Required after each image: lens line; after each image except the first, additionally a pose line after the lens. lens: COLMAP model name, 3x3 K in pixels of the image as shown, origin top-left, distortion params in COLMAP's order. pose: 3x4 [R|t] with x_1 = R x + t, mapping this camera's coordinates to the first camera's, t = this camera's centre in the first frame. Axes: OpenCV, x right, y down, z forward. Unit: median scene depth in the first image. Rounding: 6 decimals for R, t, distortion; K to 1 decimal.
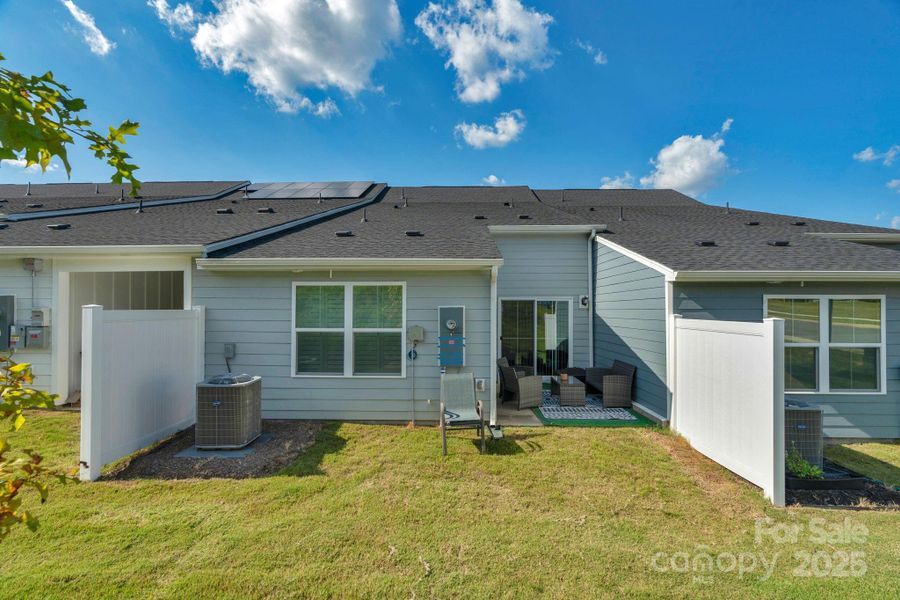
lens RADIAL K [[431.0, 0, 456.6], [0, 431.0, 301.1], [0, 0, 1]] dist [-0.012109, 0.003838]
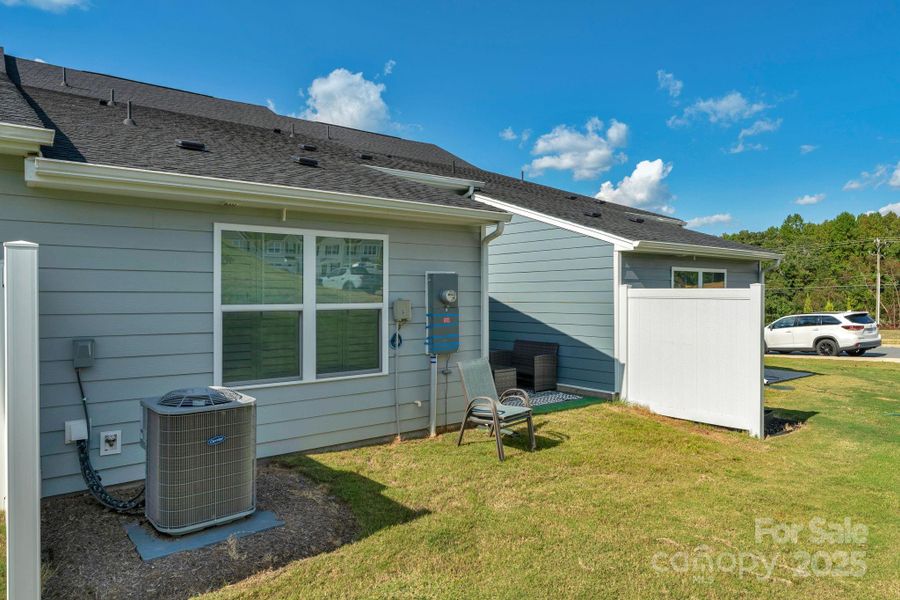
lens RADIAL K [[621.3, 0, 459.6], [0, 621.3, 303.4], [0, 0, 1]] dist [-0.008061, -0.001363]
pose [[0.740512, -0.013194, 0.671913, -0.697162], [-0.008215, 0.999555, 0.028681, 0.034713], [-0.671993, -0.026758, 0.740074, 0.188938]]
